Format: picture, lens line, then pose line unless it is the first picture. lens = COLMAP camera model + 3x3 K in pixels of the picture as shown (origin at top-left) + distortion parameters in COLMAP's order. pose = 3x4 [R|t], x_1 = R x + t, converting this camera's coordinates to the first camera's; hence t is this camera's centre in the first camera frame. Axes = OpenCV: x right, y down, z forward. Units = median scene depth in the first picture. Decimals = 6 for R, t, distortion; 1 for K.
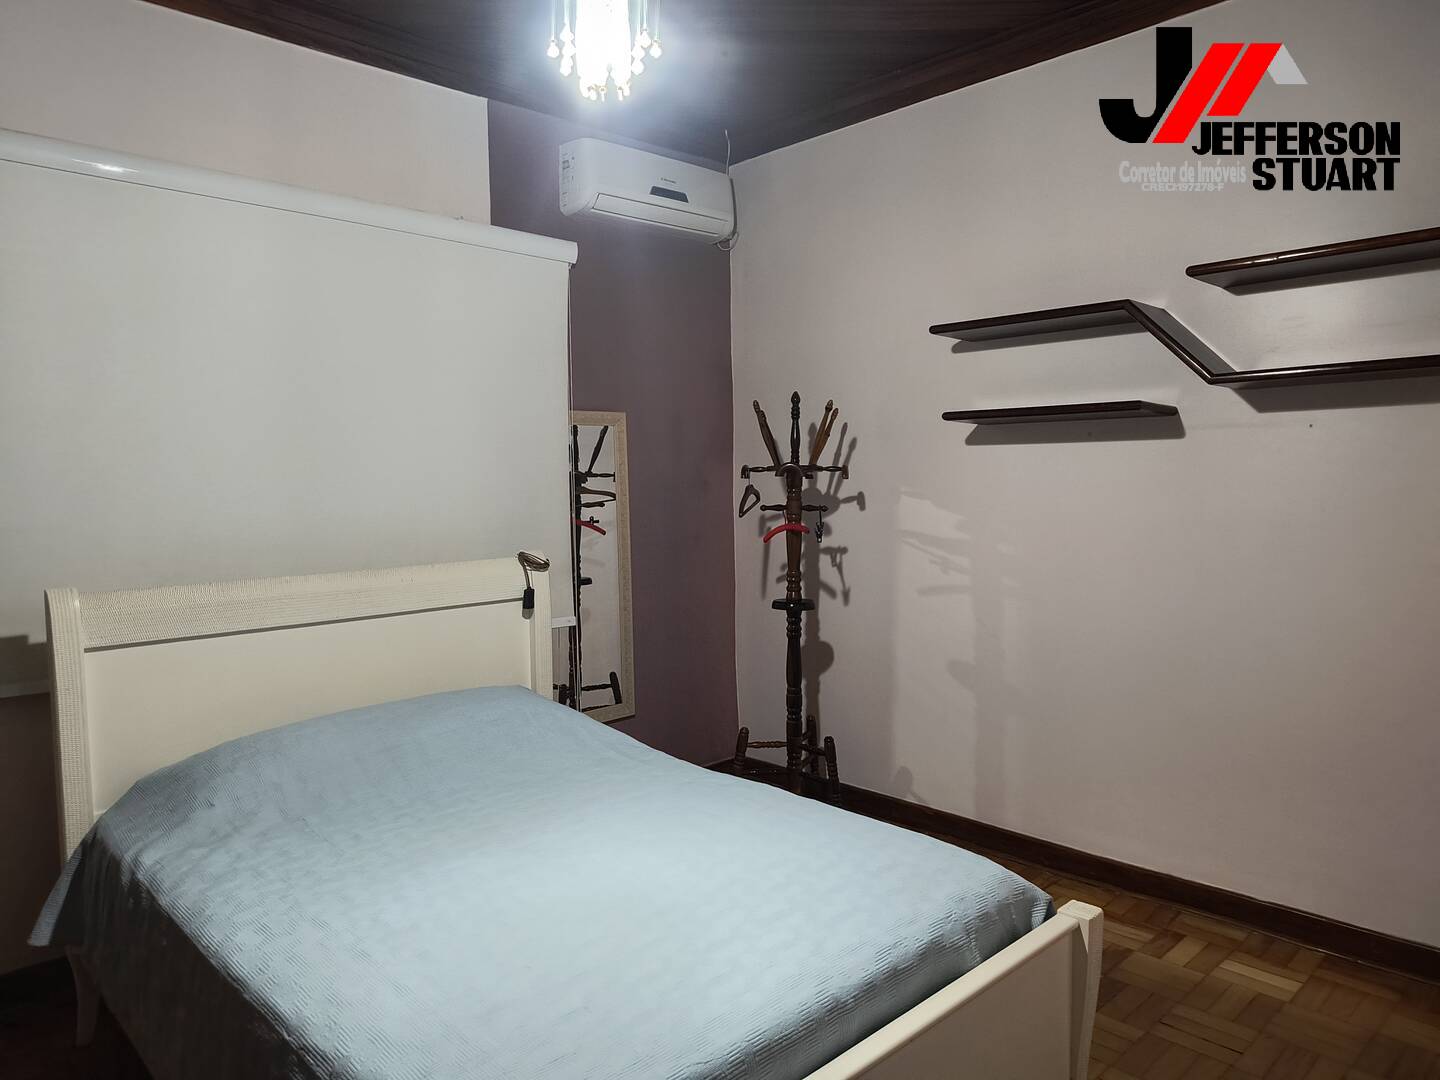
lens RADIAL K [[986.4, 0, 713.8], [0, 986.4, 539.1], [0, 0, 1]] dist [0.042730, -0.039590]
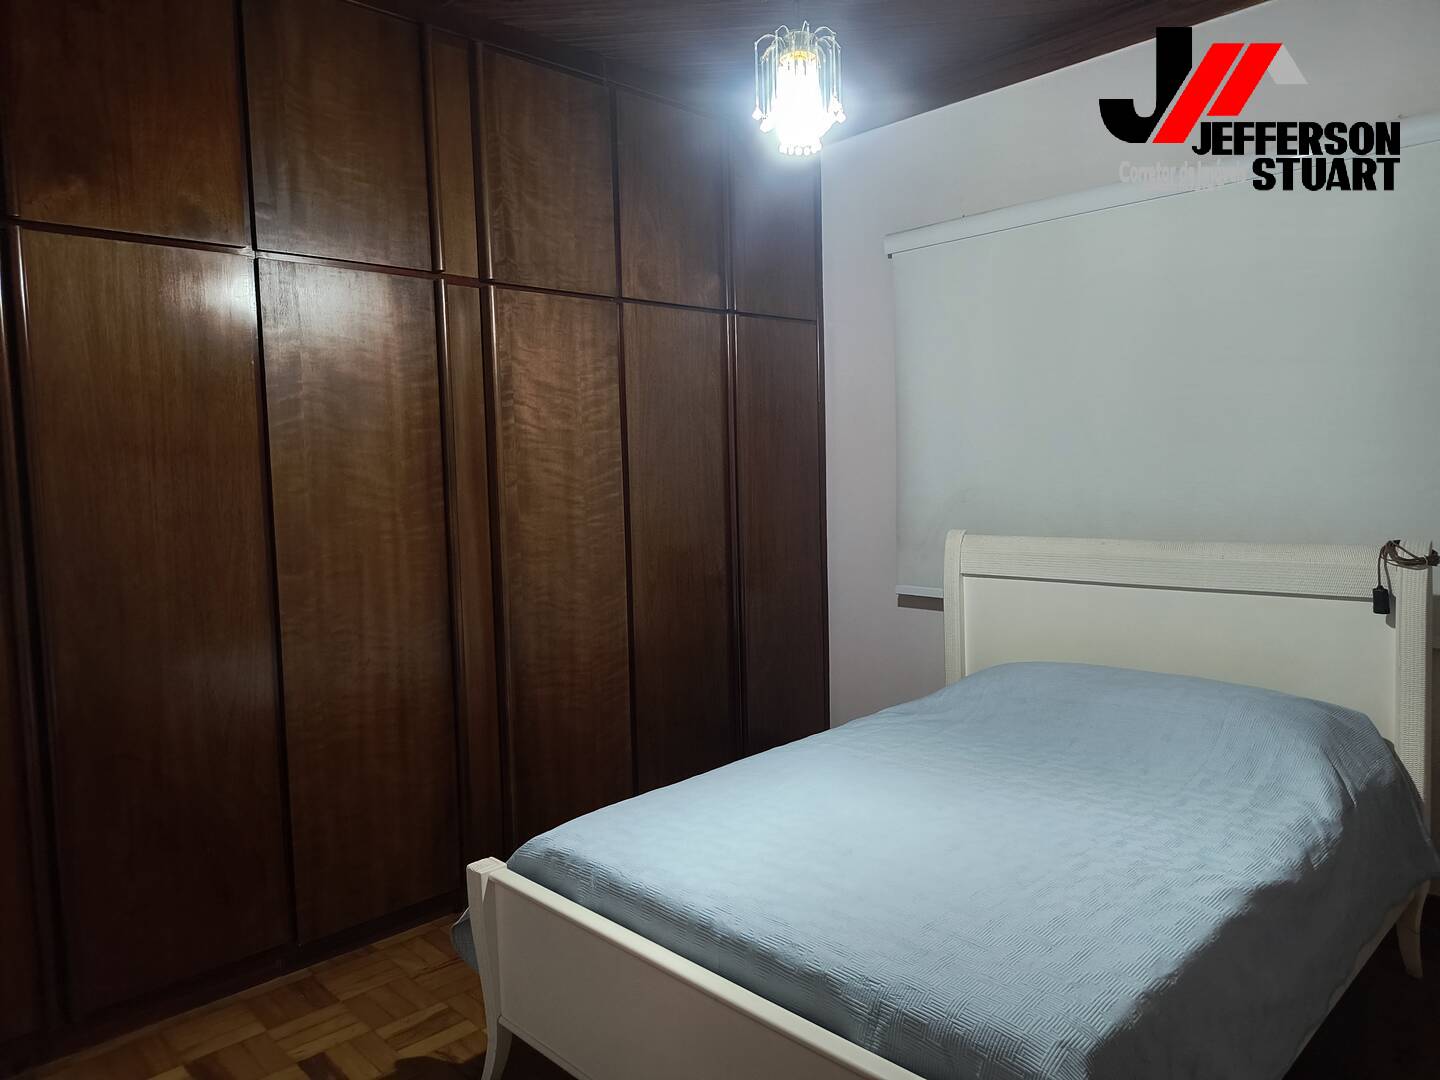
lens RADIAL K [[986.4, 0, 713.9], [0, 986.4, 539.3], [0, 0, 1]] dist [0.042730, -0.039590]
pose [[0.011499, 0.097869, -0.995133, 0.891431], [-0.026823, 0.994871, 0.097534, -0.077774], [0.999574, 0.025571, 0.014065, 0.692310]]
